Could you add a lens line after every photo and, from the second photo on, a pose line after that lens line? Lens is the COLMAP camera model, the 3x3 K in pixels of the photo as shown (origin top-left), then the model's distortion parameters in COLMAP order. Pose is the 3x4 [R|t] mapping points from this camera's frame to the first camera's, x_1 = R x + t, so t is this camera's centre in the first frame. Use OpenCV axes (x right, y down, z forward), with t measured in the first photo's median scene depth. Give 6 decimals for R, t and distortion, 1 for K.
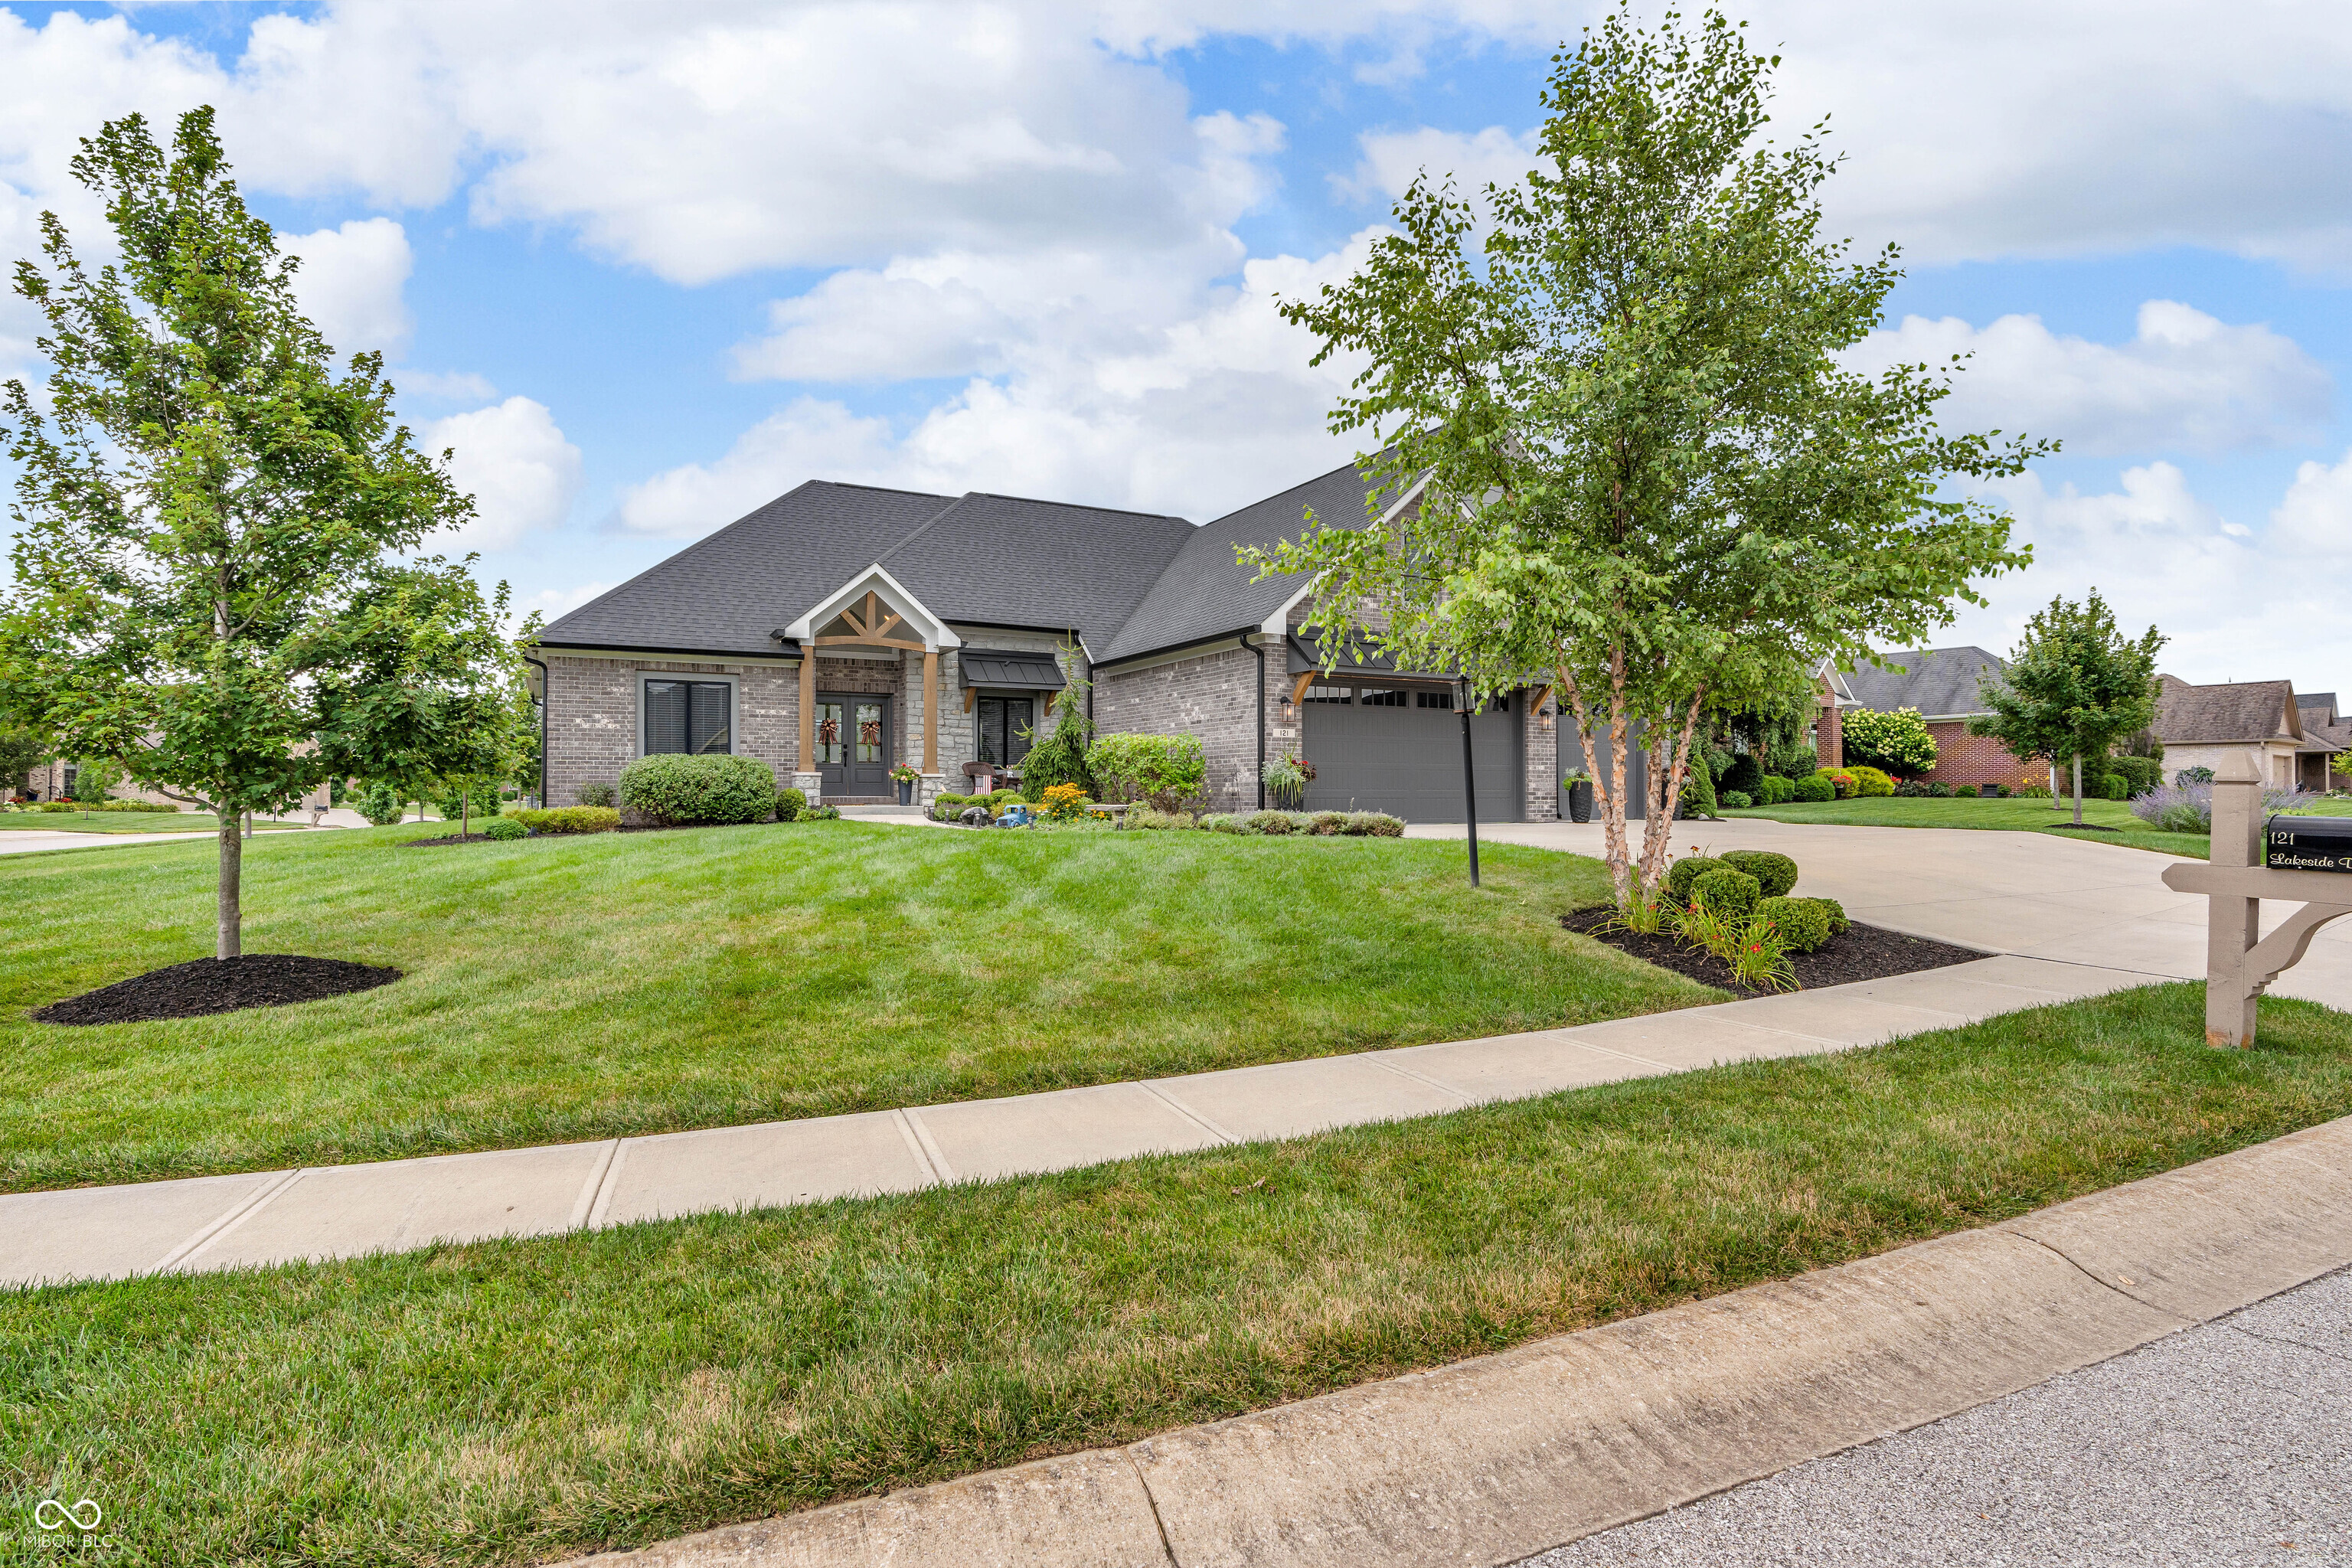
lens RADIAL K [[1181.8, 0, 1171.6], [0, 1181.8, 782.5], [0, 0, 1]] dist [-0.003314, 0.001339]
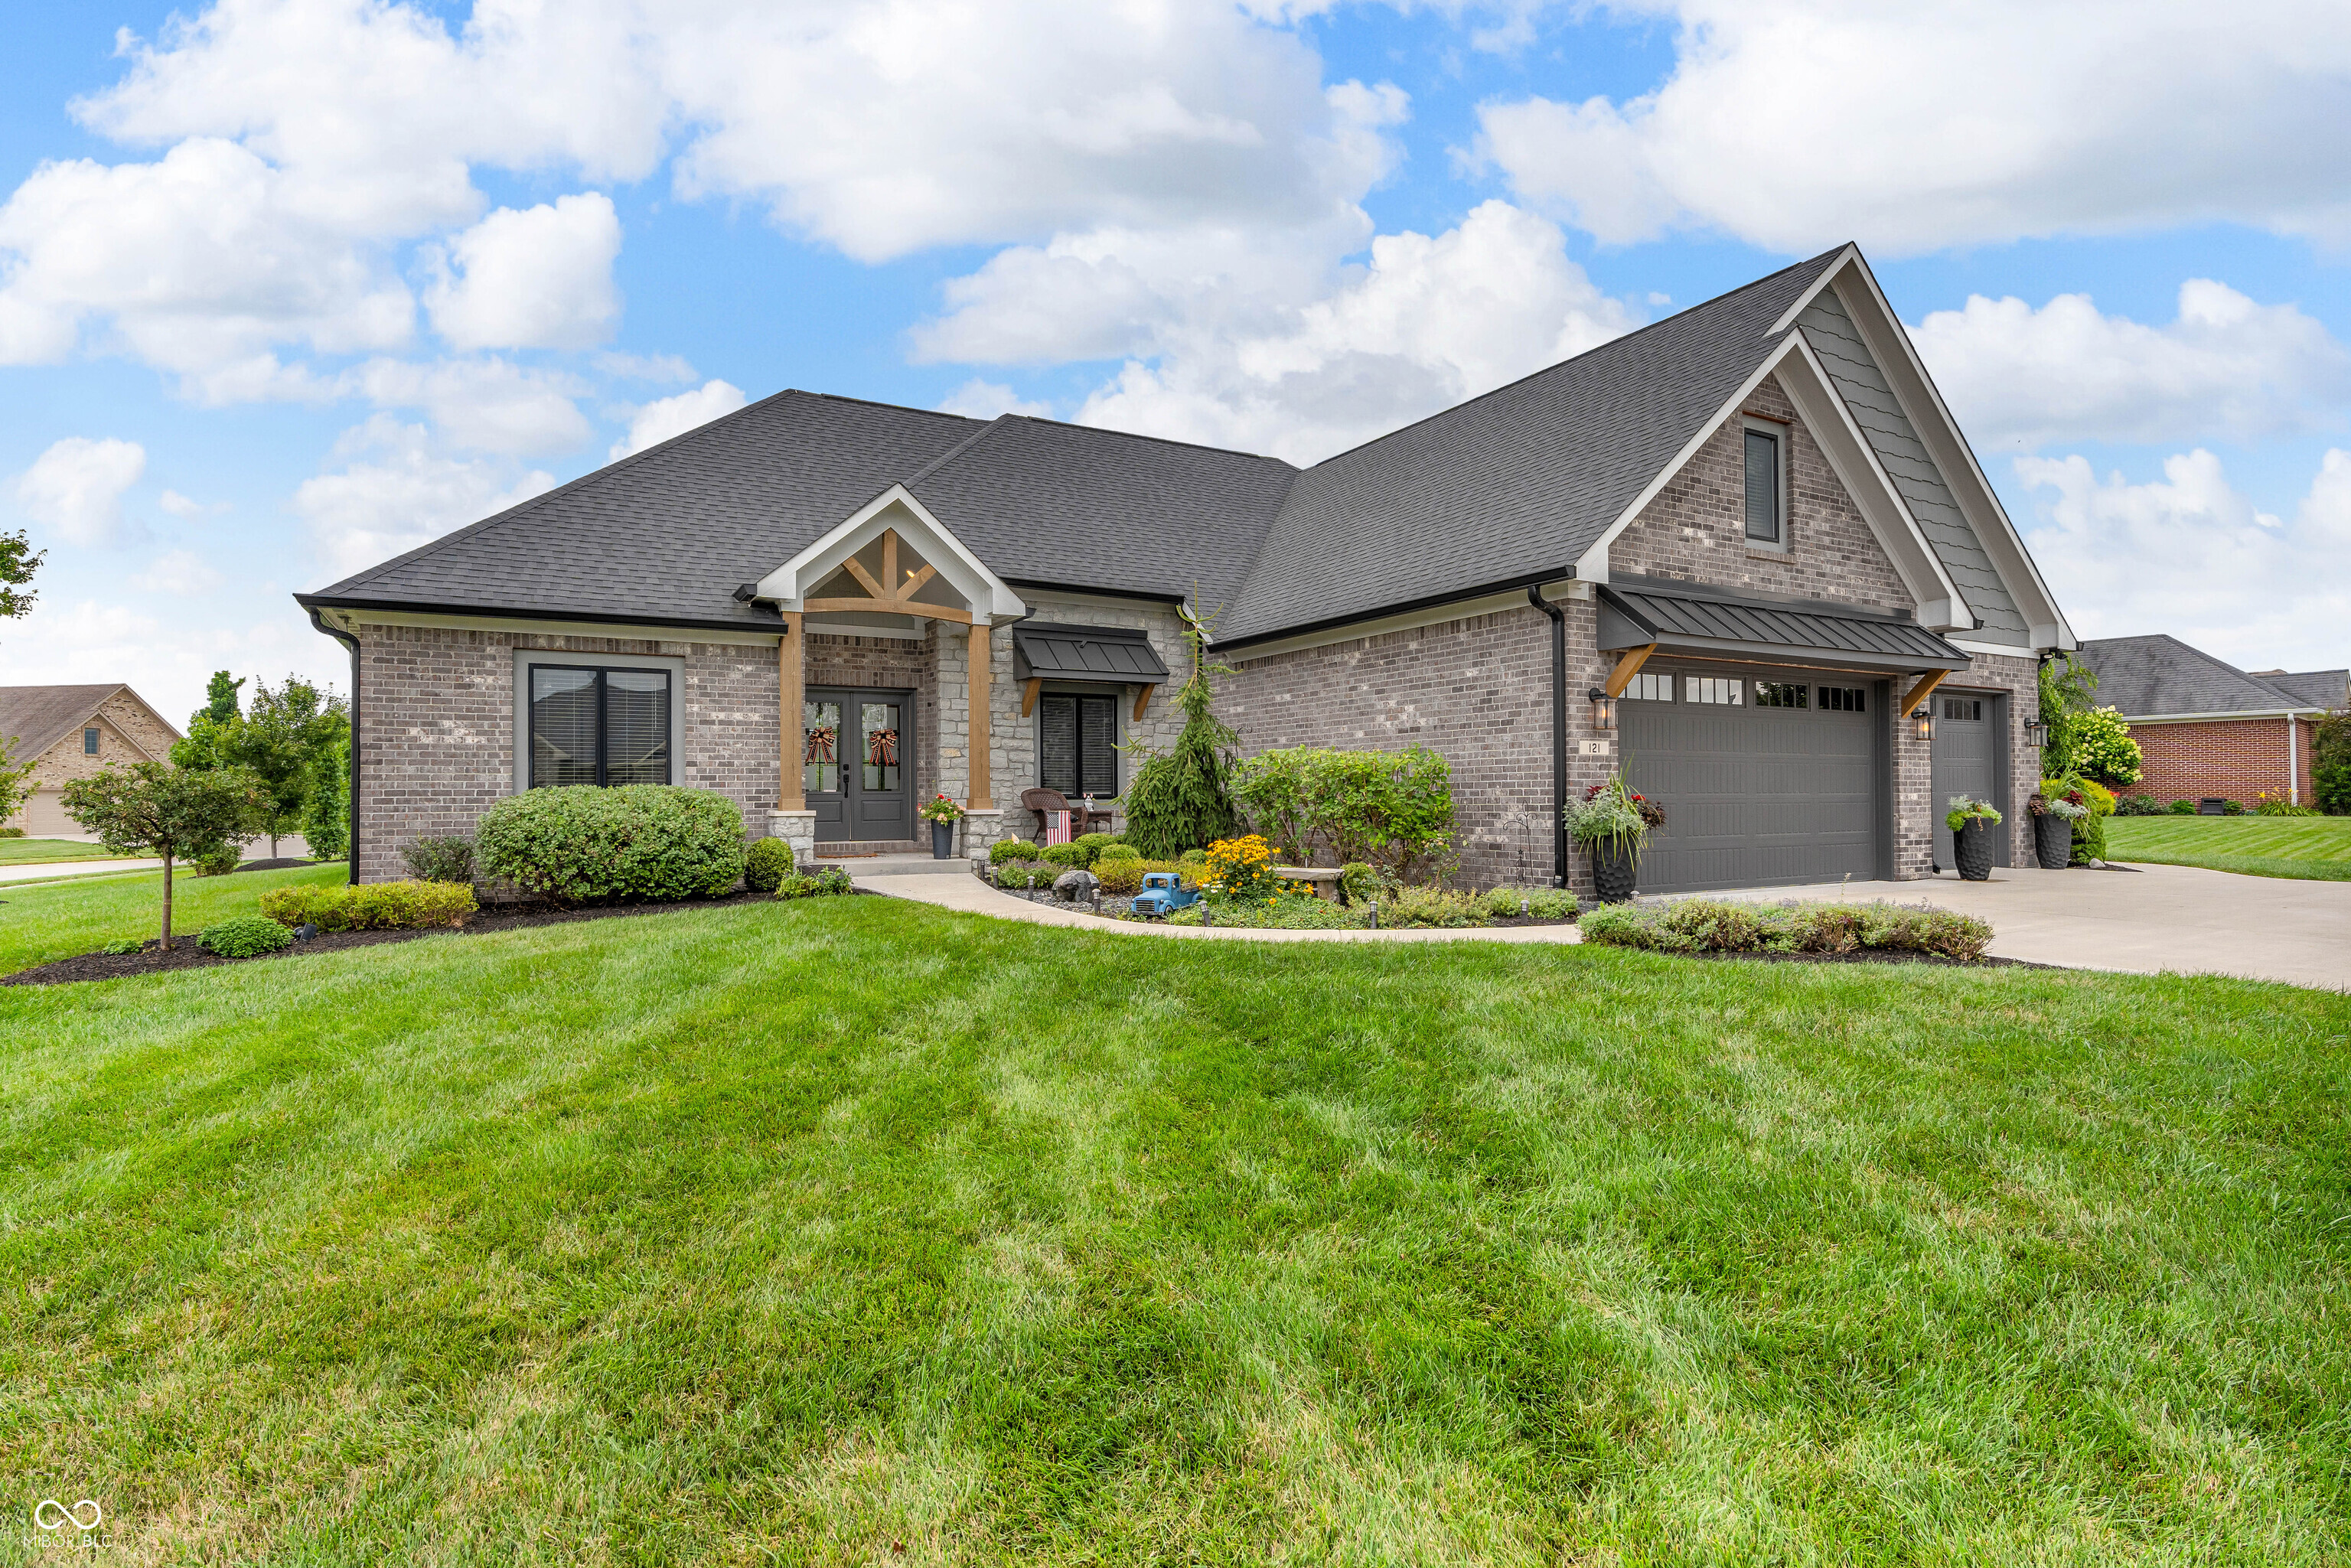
lens RADIAL K [[1181.3, 0, 1171.2], [0, 1181.3, 782.5], [0, 0, 1]] dist [-0.003314, 0.001339]
pose [[0.999438, -0.005217, 0.033100, -0.120491], [0.005299, 0.999983, -0.002381, -0.020293], [-0.033087, 0.002555, 0.999449, 0.341997]]
